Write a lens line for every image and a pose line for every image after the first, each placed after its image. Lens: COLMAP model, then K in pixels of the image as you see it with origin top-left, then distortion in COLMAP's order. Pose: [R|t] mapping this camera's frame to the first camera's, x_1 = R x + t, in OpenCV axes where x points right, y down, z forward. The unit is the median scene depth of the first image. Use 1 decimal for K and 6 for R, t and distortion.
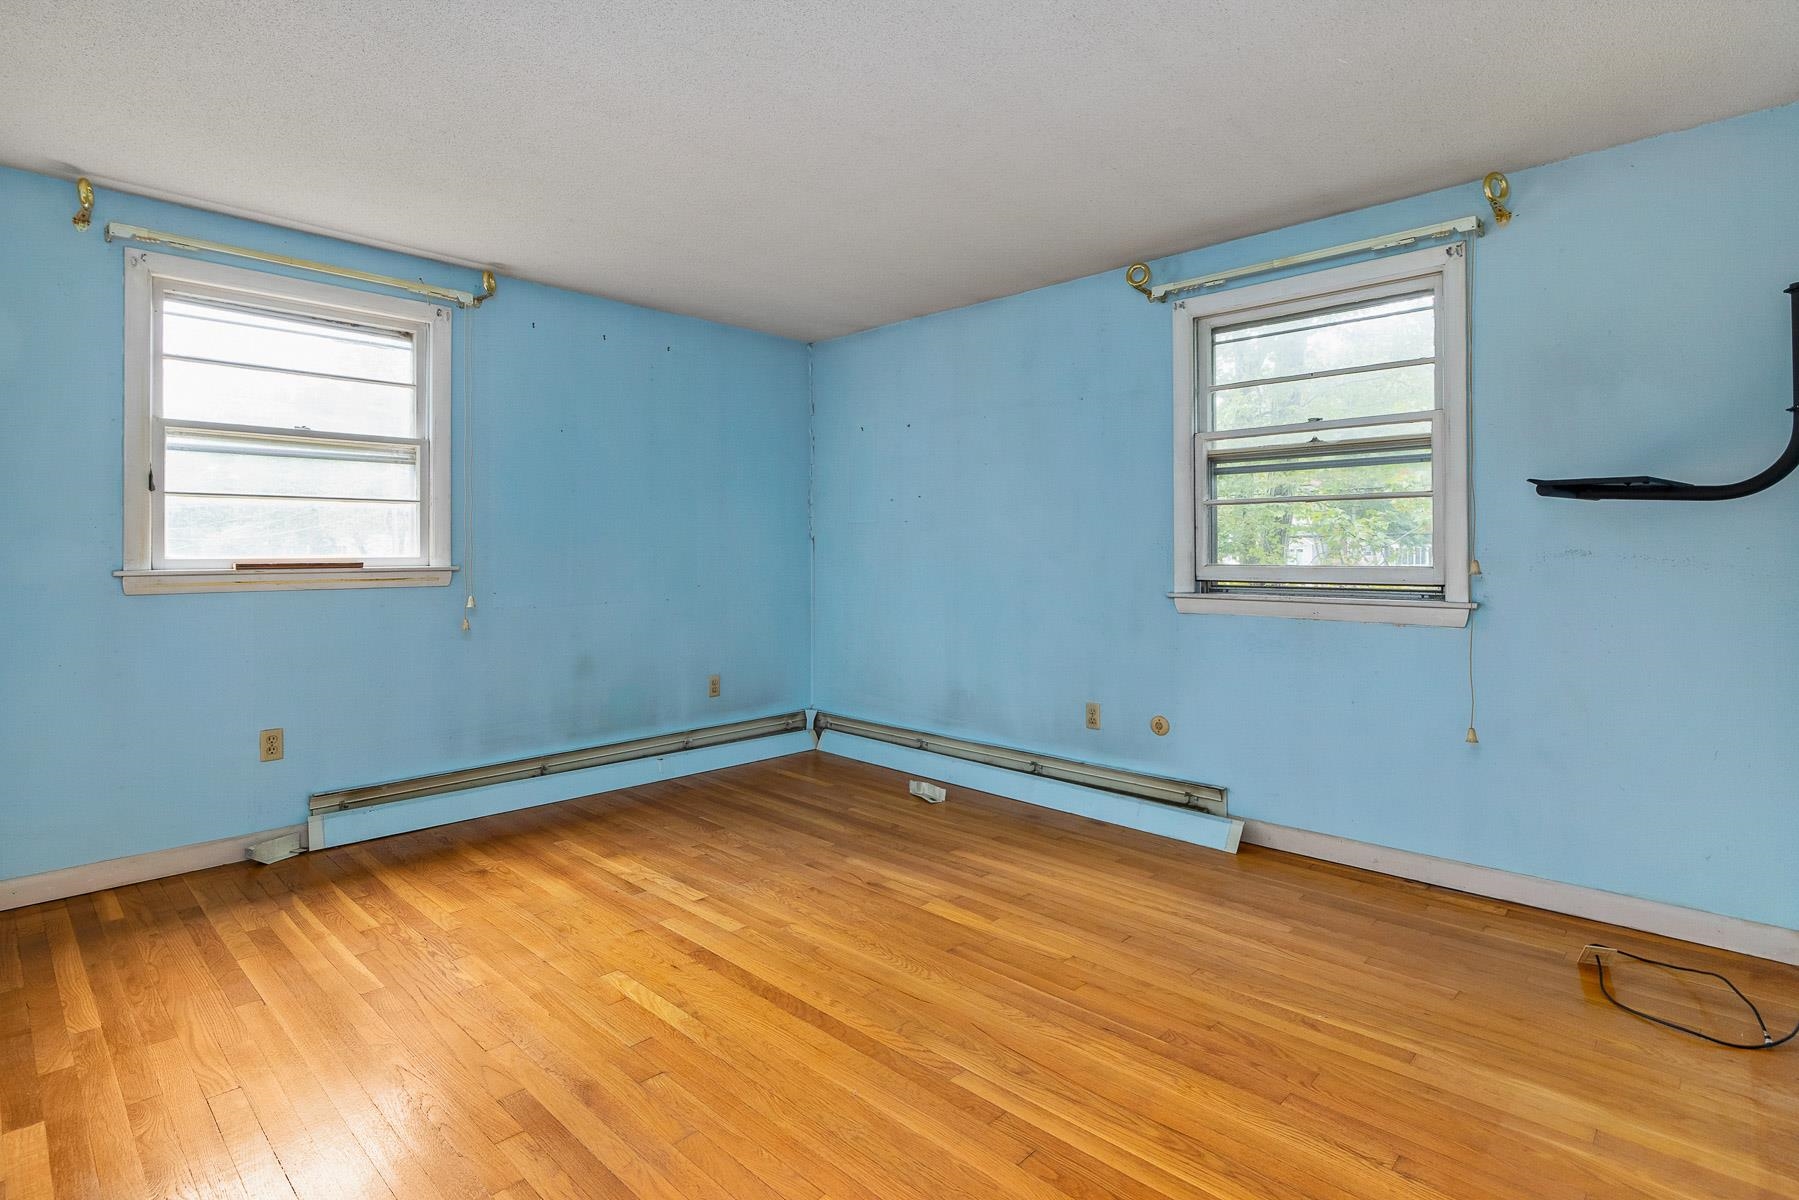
lens RADIAL K [[893.1, 0, 908.3], [0, 893.1, 574.6], [0, 0, 1]] dist [-0.001493, 0.000291]
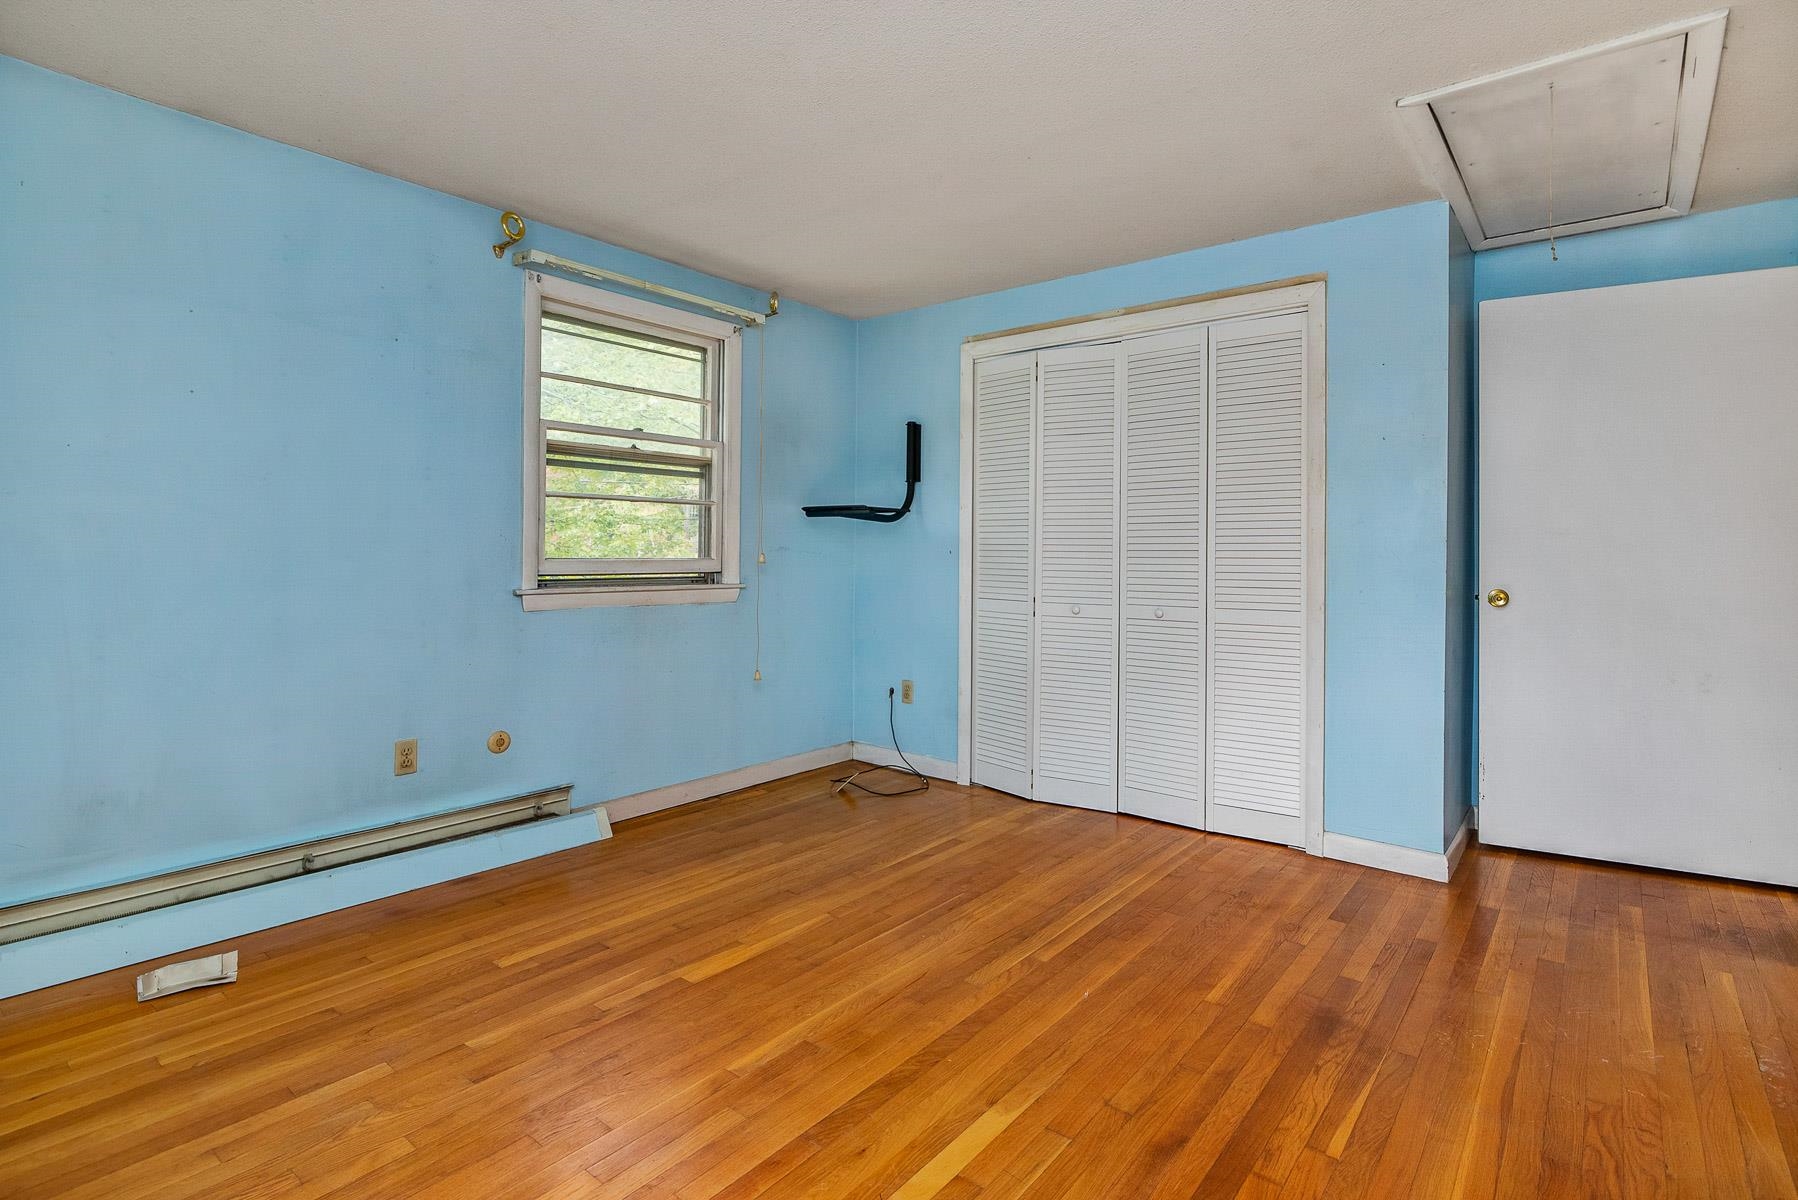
lens RADIAL K [[881.5, 0, 906.9], [0, 881.5, 567.9], [0, 0, 1]] dist [-0.004557, 0.000553]
pose [[-0.080250, -0.018798, 0.996597, -0.723690], [0.016778, 0.999655, 0.020206, -0.015696], [-0.996634, 0.018343, -0.079907, 0.789297]]
